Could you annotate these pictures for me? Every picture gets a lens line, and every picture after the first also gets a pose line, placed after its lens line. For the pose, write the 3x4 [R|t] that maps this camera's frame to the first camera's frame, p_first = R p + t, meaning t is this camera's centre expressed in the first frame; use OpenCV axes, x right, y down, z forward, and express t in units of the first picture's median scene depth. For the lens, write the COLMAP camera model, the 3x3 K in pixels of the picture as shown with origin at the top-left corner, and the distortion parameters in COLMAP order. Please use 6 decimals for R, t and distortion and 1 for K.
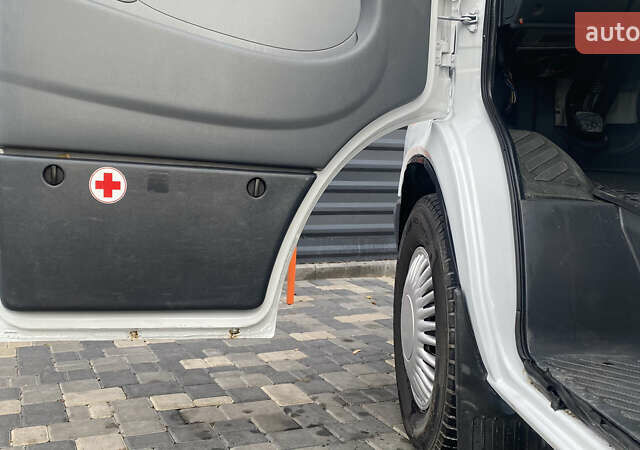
lens RADIAL K [[677.9, 0, 266.0], [0, 677.9, 240.3], [0, 0, 1]] dist [0.122140, -0.332536]
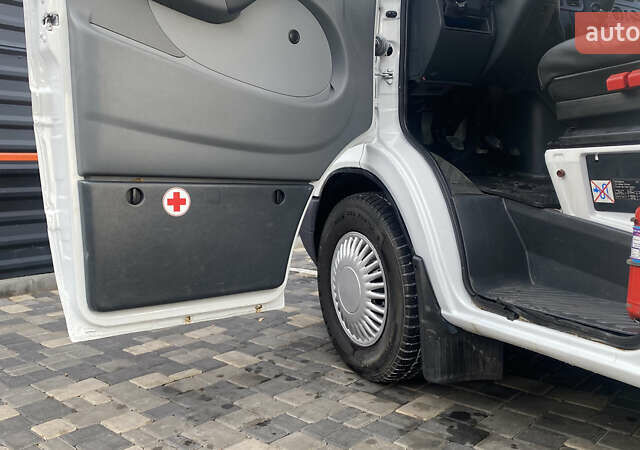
lens RADIAL K [[611.1, 0, 313.1], [0, 611.1, 221.6], [0, 0, 1]] dist [0.103003, -0.225133]
pose [[0.898218, -0.071339, 0.433722, -0.432997], [0.076514, 0.997053, 0.005538, -0.027280], [-0.432839, 0.028212, 0.901030, -0.110798]]
